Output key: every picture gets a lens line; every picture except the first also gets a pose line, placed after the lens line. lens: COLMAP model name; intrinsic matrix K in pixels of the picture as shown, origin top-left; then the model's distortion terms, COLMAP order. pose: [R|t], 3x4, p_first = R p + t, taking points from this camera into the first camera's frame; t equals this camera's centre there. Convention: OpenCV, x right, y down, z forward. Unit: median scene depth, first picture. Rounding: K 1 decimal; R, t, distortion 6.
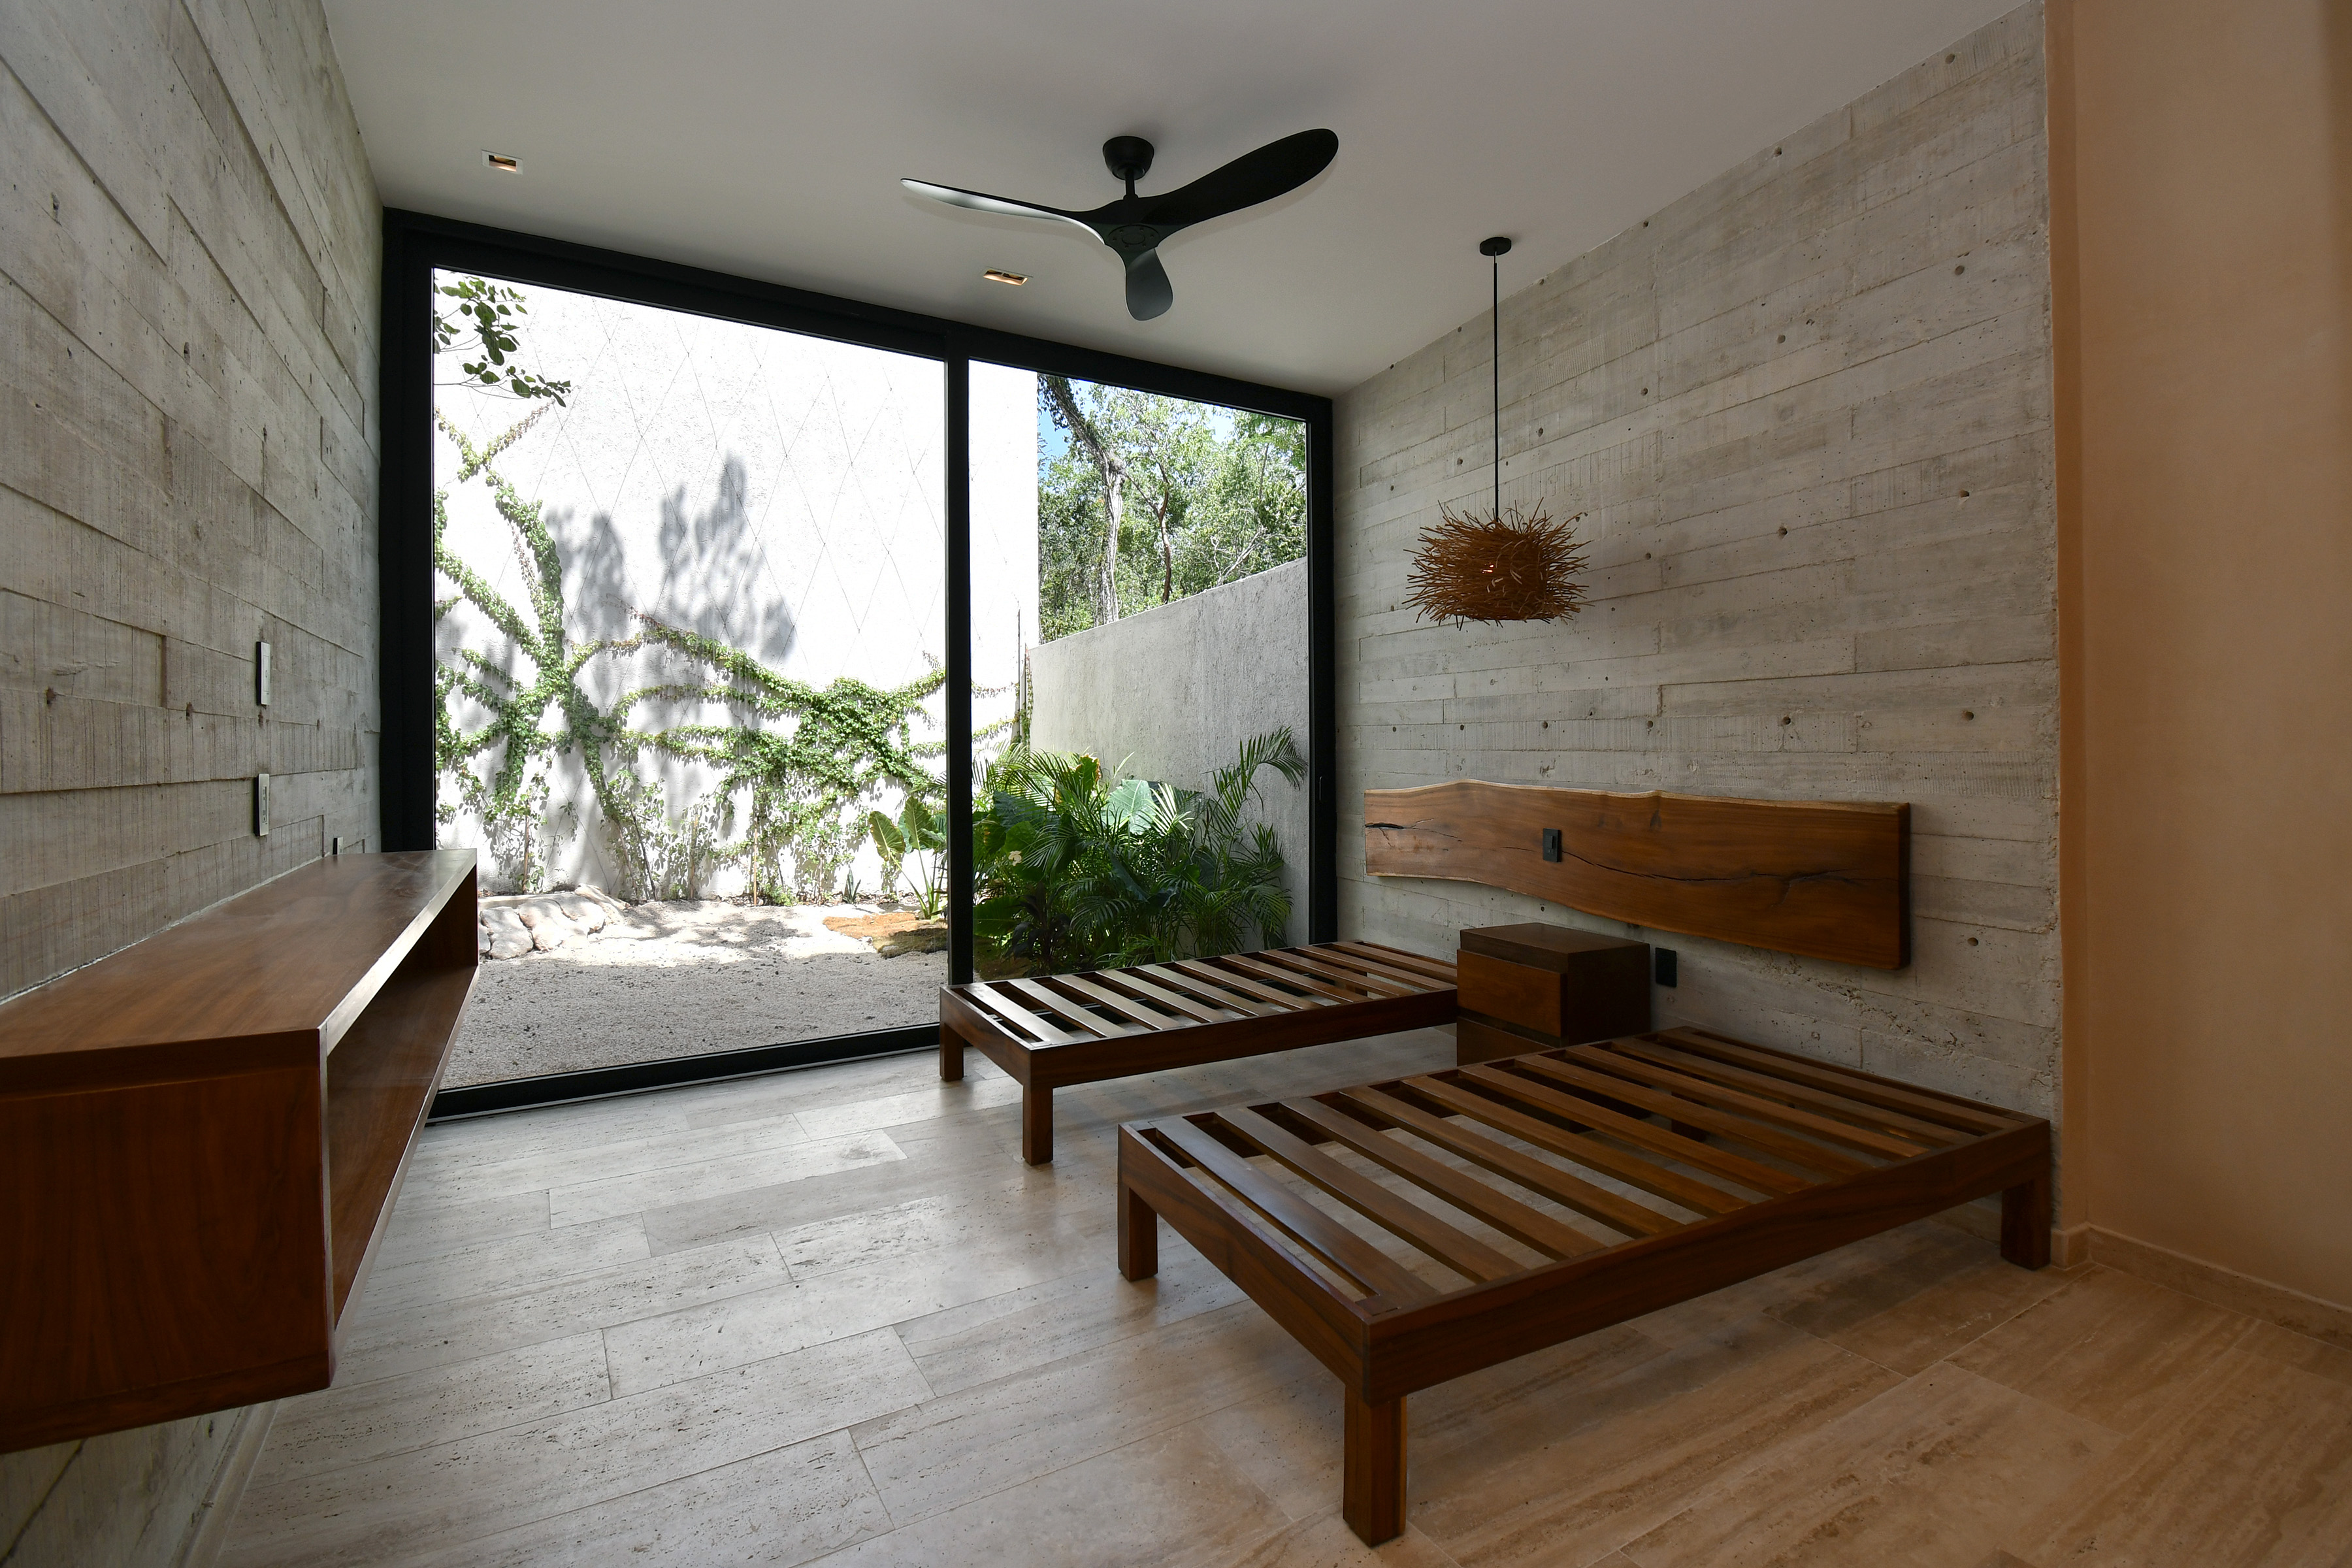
lens RADIAL K [[1103.7, 0, 1205.6], [0, 1103.7, 780.7], [0, 0, 1]] dist [0.083719, -0.034739]
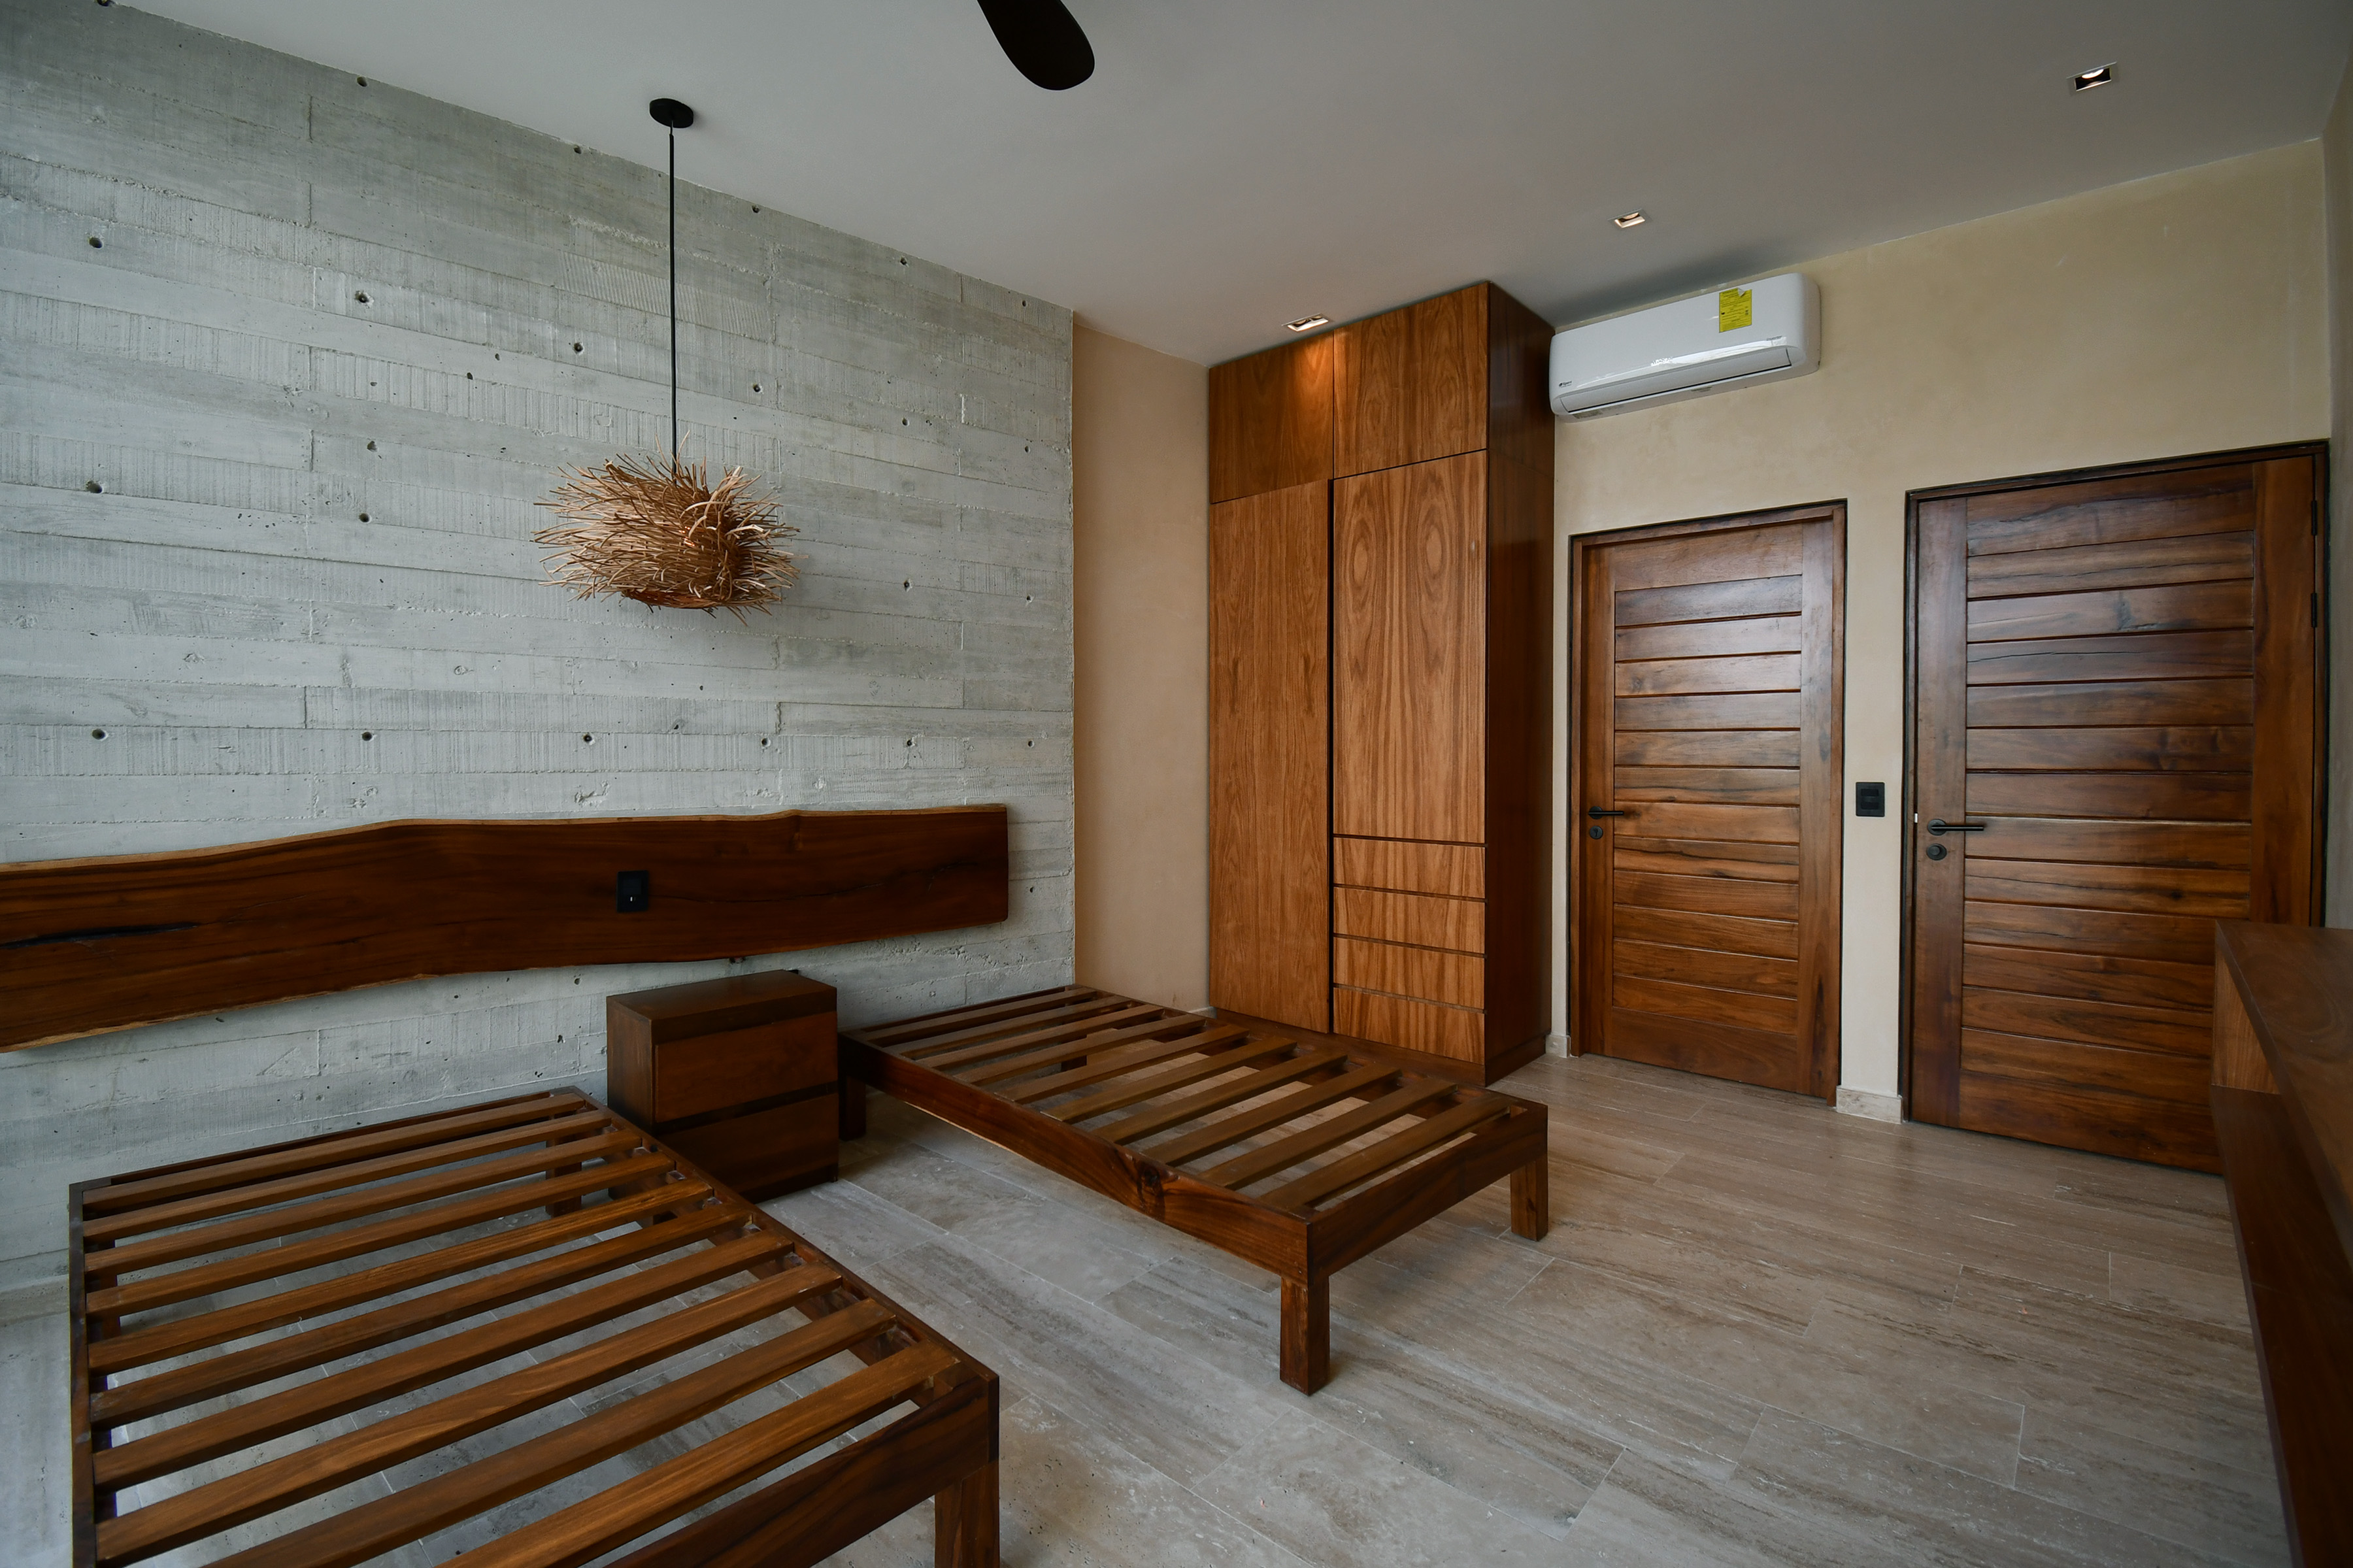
lens RADIAL K [[1104.1, 0, 1206.1], [0, 1104.1, 780.7], [0, 0, 1]] dist [0.083719, -0.034739]
pose [[-0.304665, -0.035798, 0.951787, -0.728588], [0.021902, 0.998766, 0.044576, -0.060205], [-0.952208, 0.034426, -0.303505, 1.085483]]
